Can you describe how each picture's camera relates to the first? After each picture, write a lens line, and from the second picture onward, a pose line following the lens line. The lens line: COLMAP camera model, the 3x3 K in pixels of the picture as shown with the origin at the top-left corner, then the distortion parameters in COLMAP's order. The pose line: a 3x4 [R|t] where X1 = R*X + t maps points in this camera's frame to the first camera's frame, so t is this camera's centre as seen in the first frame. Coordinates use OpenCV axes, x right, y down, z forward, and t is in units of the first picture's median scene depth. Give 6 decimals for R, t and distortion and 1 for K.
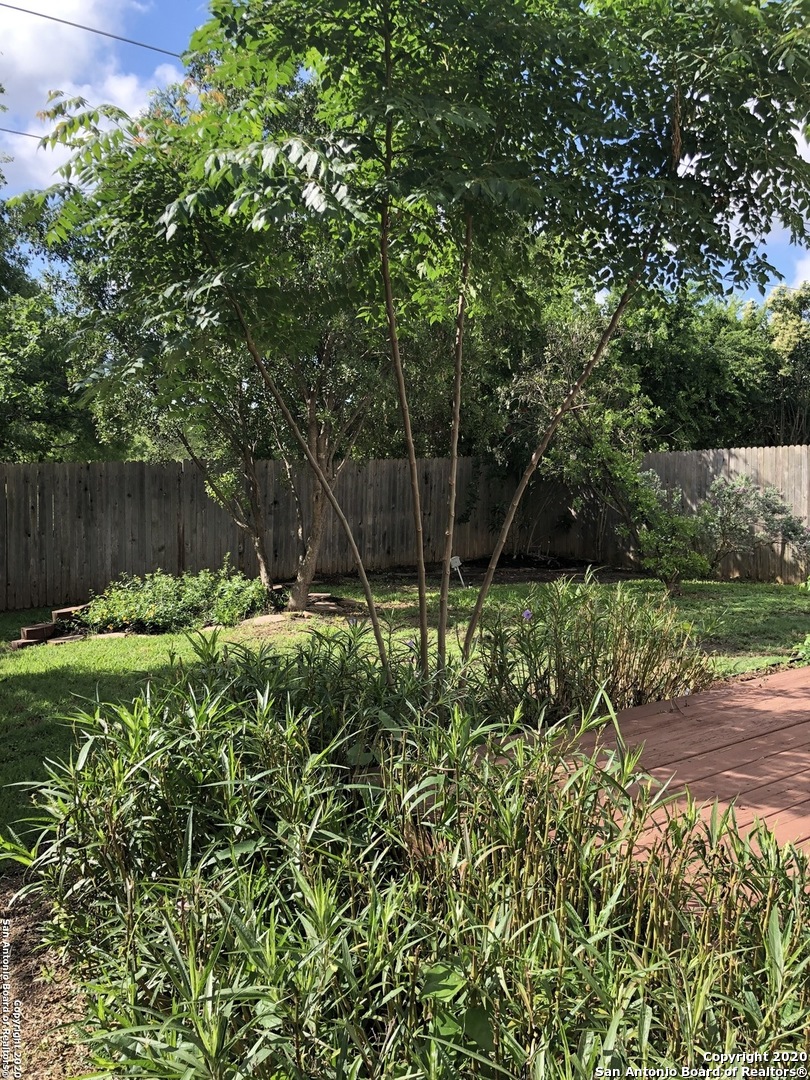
lens RADIAL K [[876.7, 0, 405.0], [0, 876.7, 540.0], [0, 0, 1]] dist [0.077650, -0.136267]
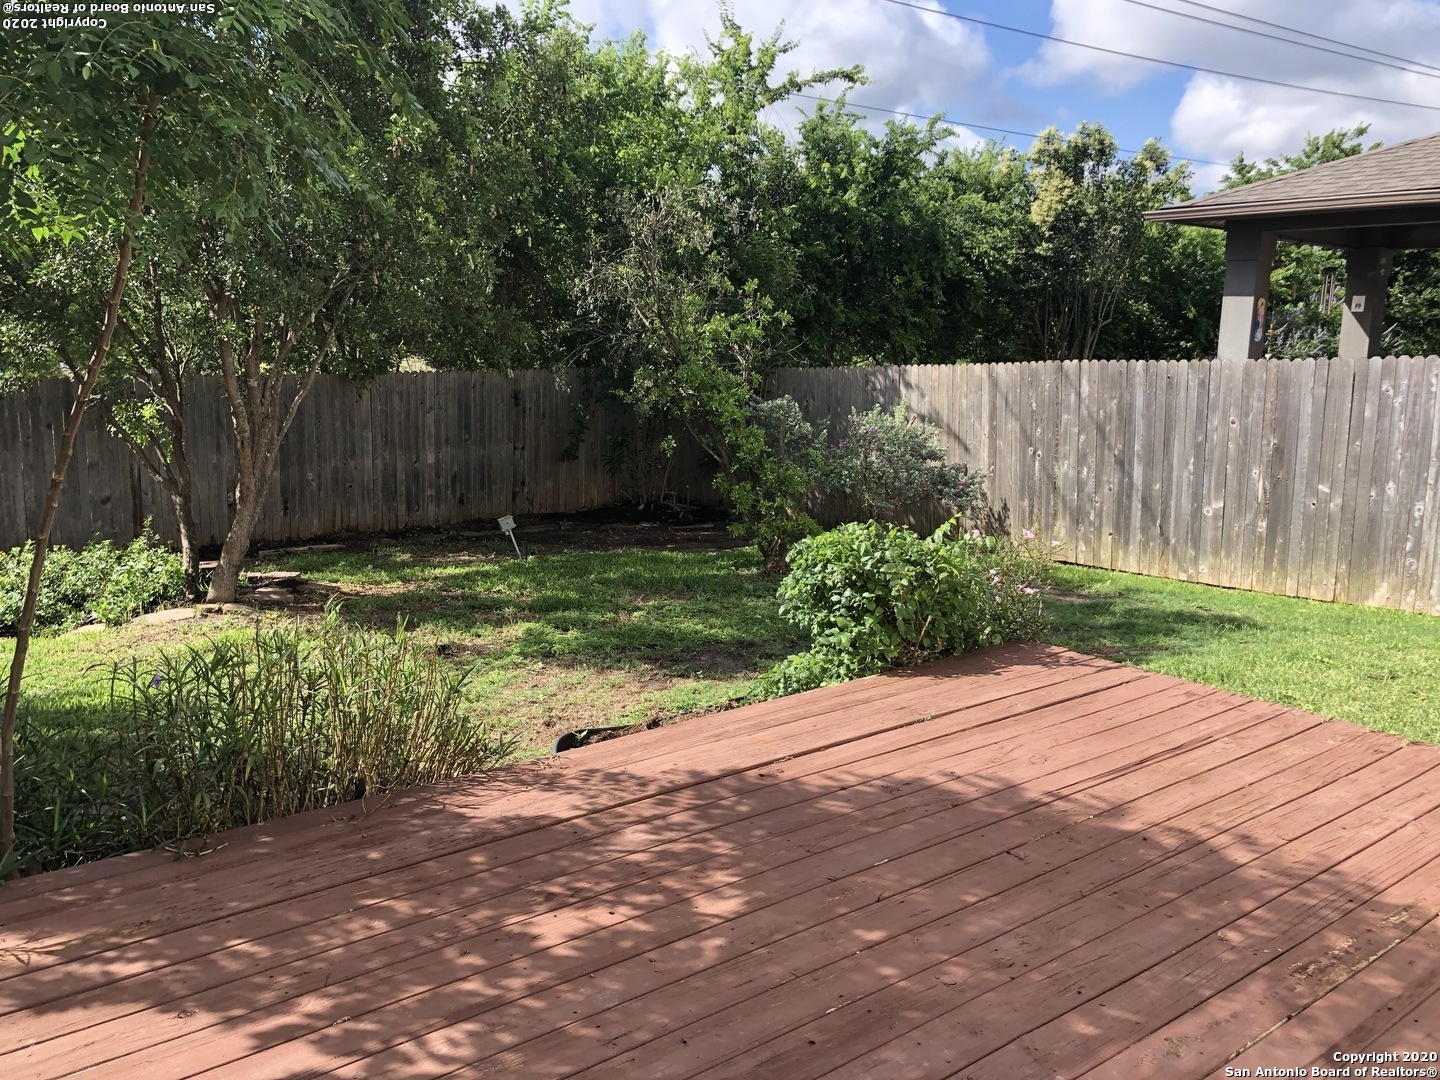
lens RADIAL K [[1169.0, 0, 735.5], [0, 1169.0, 536.4], [0, 0, 1]] dist [0.077650, -0.136267]
pose [[0.998473, -0.000956, 0.055234, 0.193264], [-0.003039, 0.997386, 0.072195, -0.034287], [-0.055158, -0.072252, 0.995860, 0.020865]]
